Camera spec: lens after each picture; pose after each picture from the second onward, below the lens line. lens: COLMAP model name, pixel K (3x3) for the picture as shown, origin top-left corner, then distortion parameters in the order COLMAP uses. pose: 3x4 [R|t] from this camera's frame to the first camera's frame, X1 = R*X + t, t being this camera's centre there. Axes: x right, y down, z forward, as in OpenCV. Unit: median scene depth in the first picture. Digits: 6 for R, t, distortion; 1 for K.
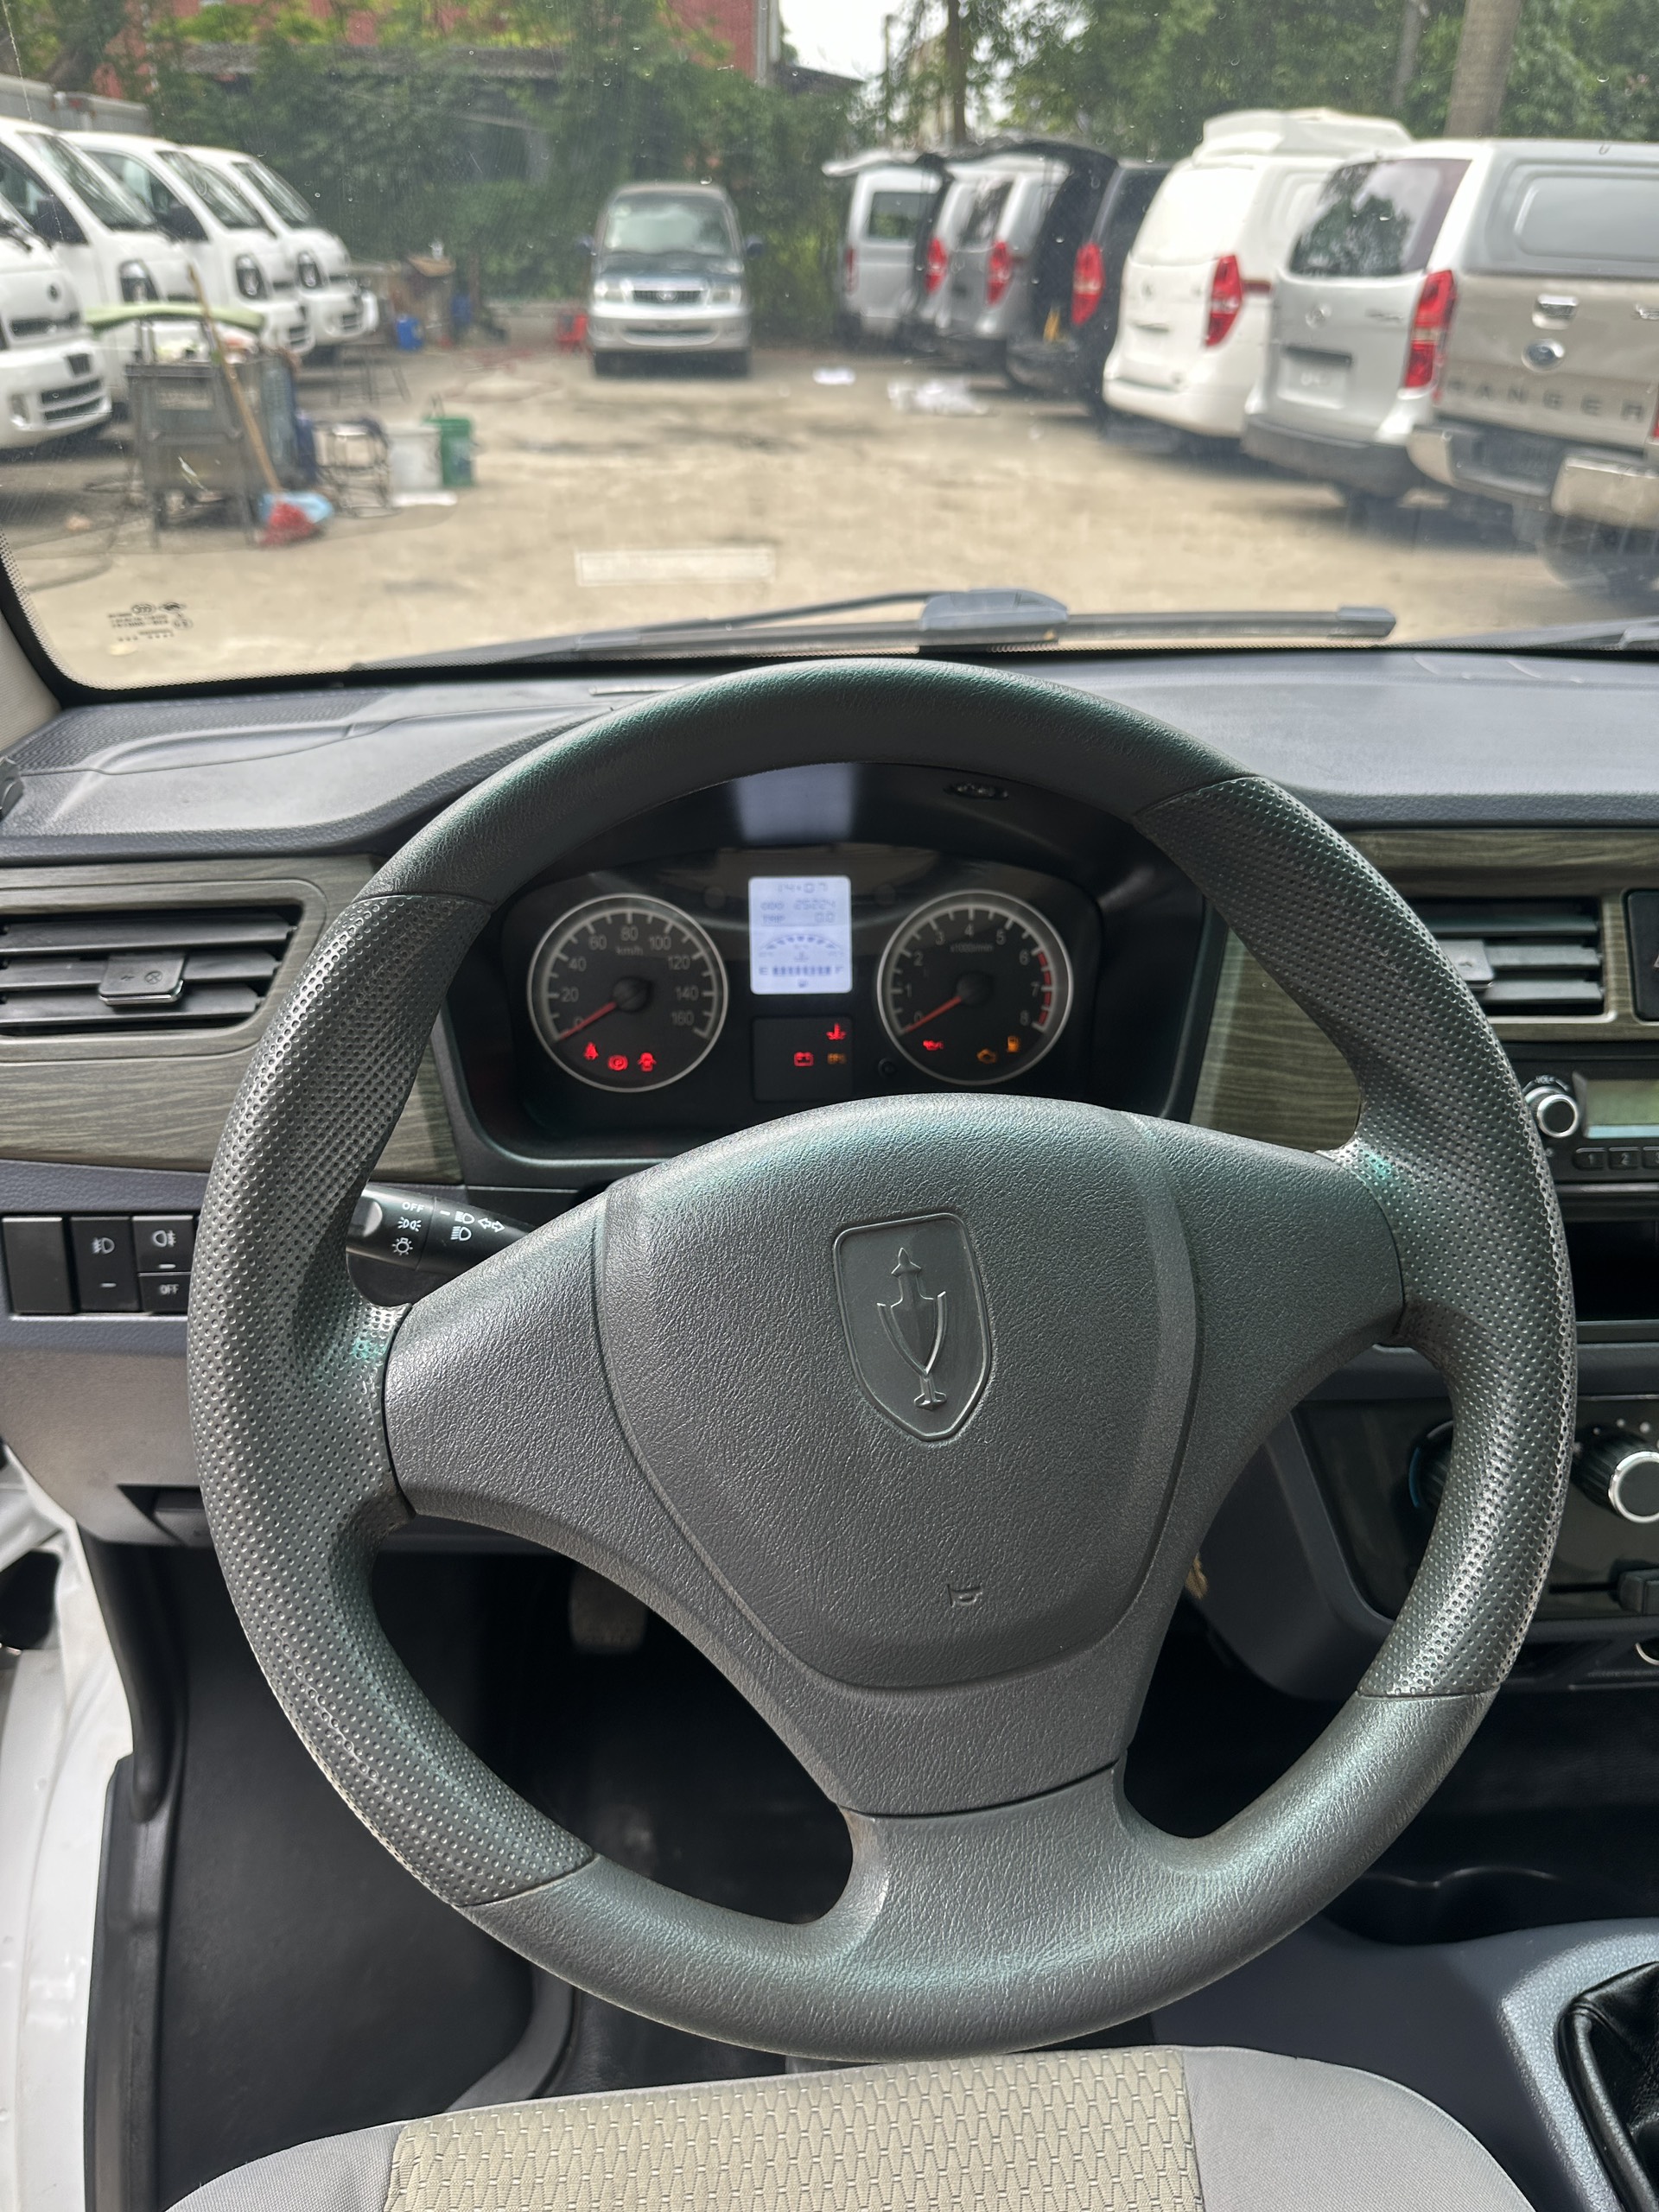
lens RADIAL K [[1556.2, 0, 821.8], [0, 1556.2, 1117.1], [0, 0, 1]] dist [-0.000295, -0.034253]
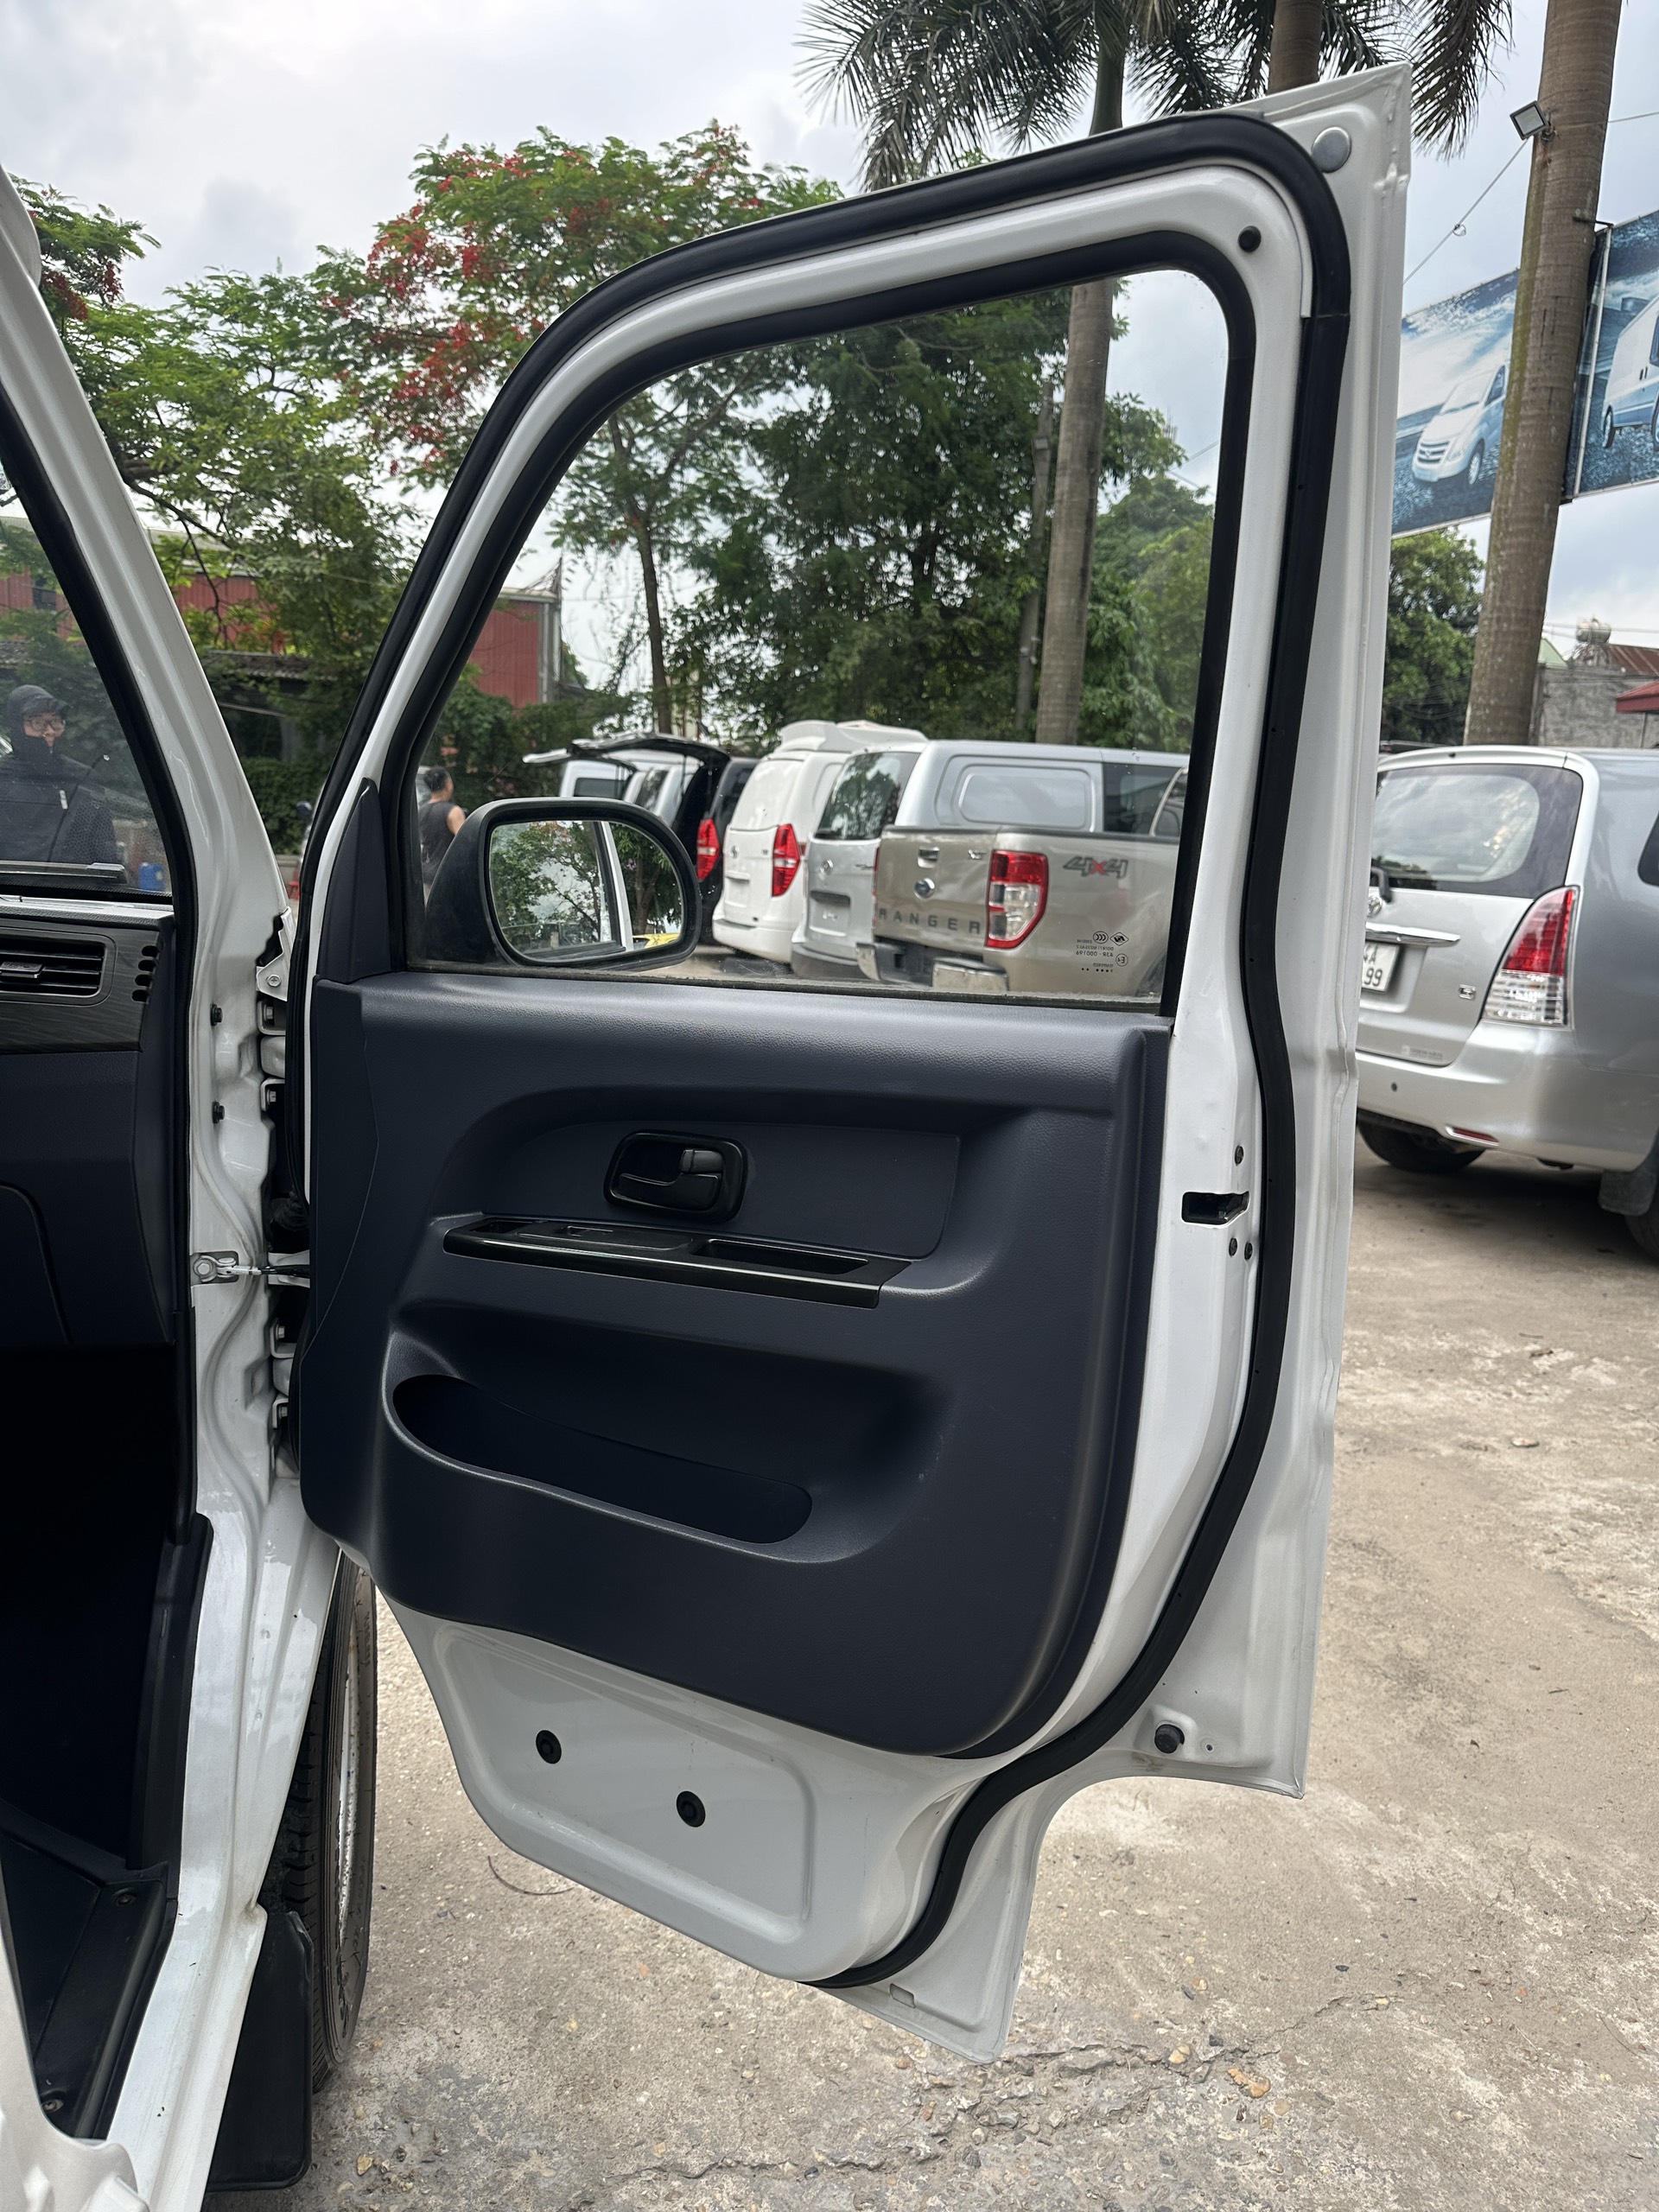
lens RADIAL K [[1556.2, 0, 838.9], [0, 1556.2, 1095.7], [0, 0, 1]] dist [-0.000295, -0.034253]
pose [[0.988960, 0.008057, 0.147962, 0.141053], [0.042425, 0.941326, -0.334821, 0.050340], [-0.141978, 0.337402, 0.930592, -0.061344]]
